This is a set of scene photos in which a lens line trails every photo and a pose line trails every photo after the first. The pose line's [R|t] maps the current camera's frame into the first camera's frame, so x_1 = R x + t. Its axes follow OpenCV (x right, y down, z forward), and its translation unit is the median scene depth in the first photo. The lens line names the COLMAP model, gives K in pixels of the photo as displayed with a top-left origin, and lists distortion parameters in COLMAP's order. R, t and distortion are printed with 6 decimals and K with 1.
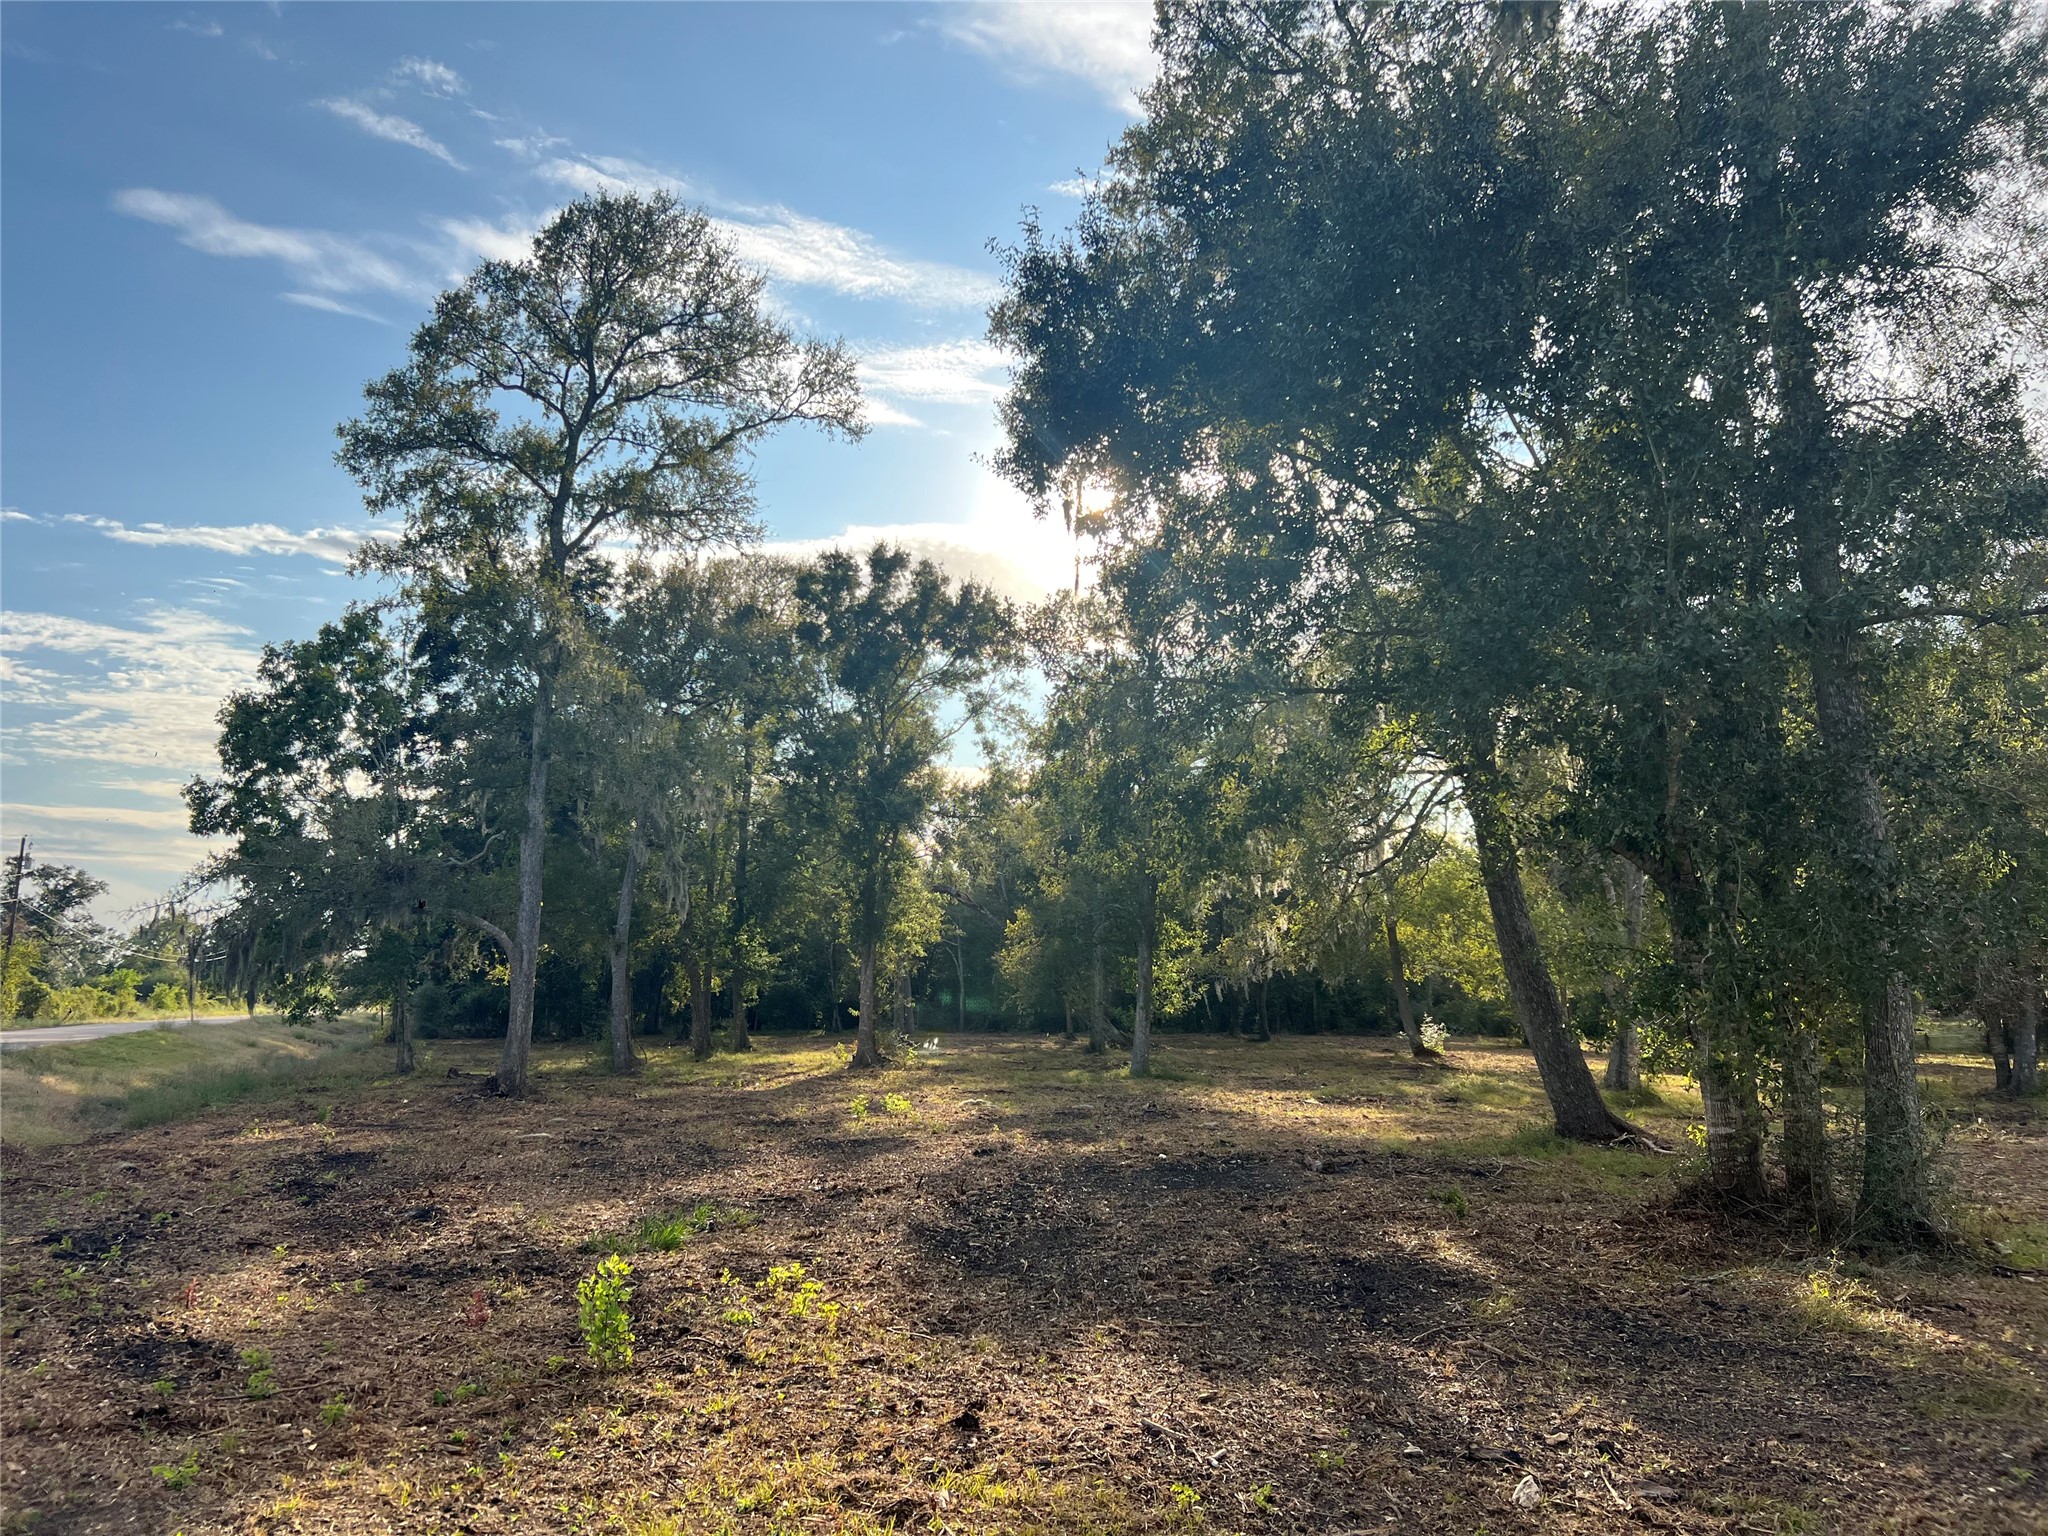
lens RADIAL K [[1525.5, 0, 1019.5], [0, 1525.5, 773.1], [0, 0, 1]] dist [0.041960, -0.047940]
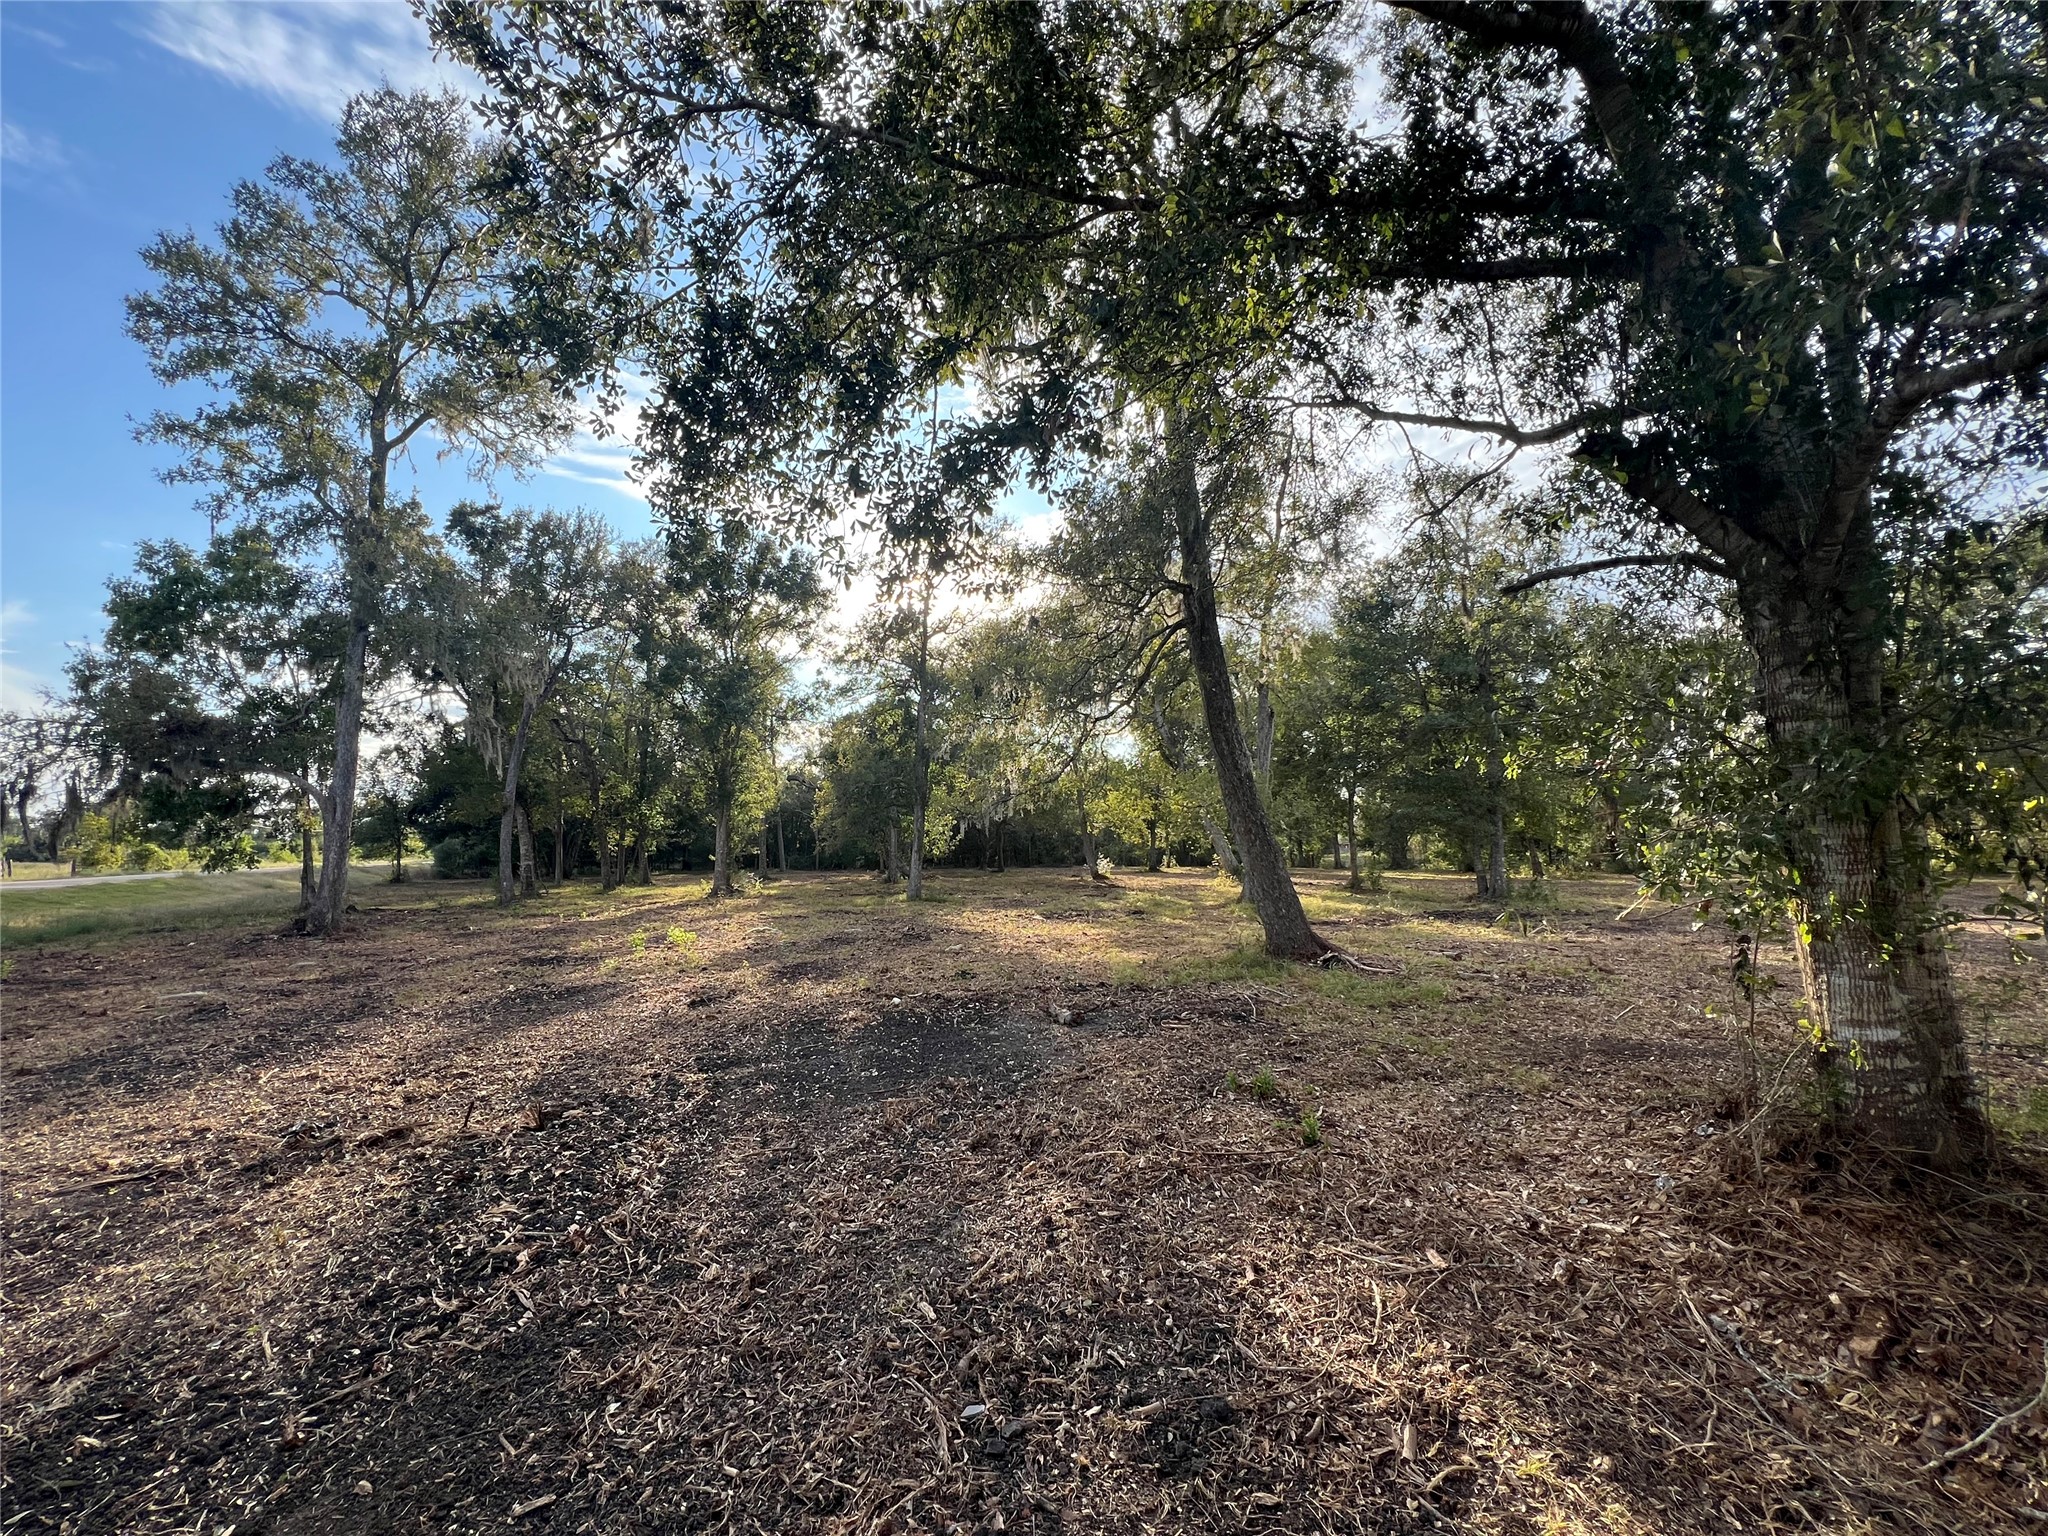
lens RADIAL K [[819.7, 0, 1017.6], [0, 819.7, 773.9], [0, 0, 1]] dist [-0.003716, 0.000858]
pose [[0.984037, 0.003880, 0.177924, 0.041683], [-0.013495, 0.998511, 0.052860, 0.046361], [-0.177454, -0.054418, 0.982623, 0.273466]]
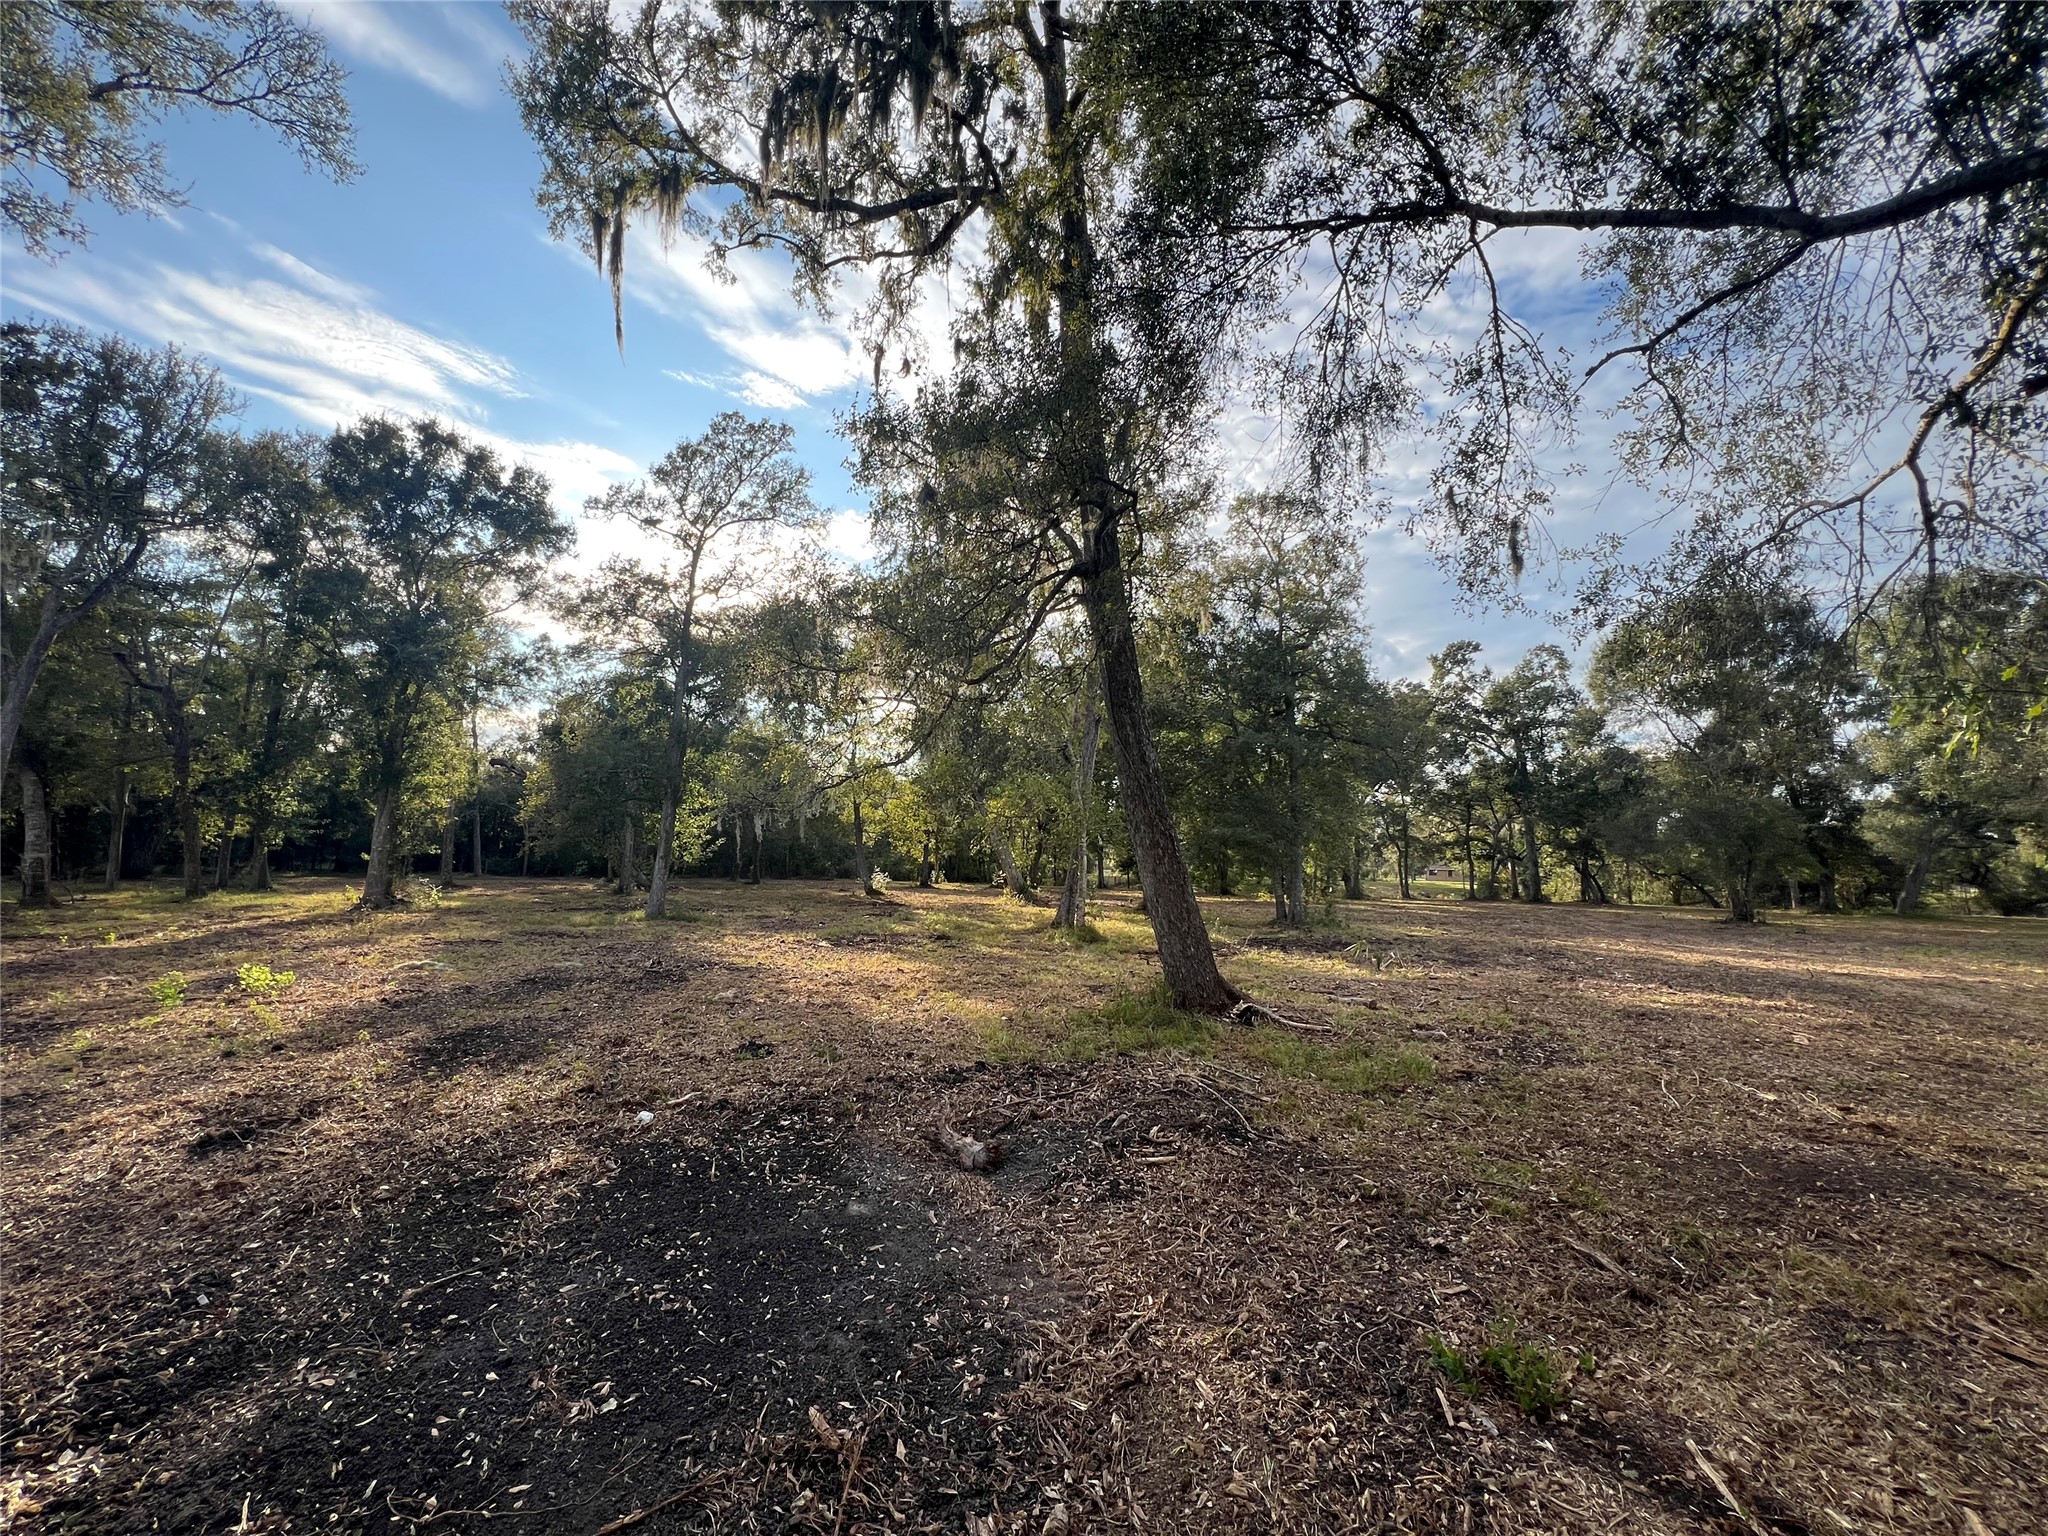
lens RADIAL K [[819.7, 0, 1021.9], [0, 819.7, 770.0], [0, 0, 1]] dist [-0.003716, 0.000858]
pose [[0.886764, 0.068505, 0.457118, 0.038695], [-0.085616, 0.996187, 0.016794, 0.062259], [-0.454224, -0.054028, 0.889248, 0.376870]]
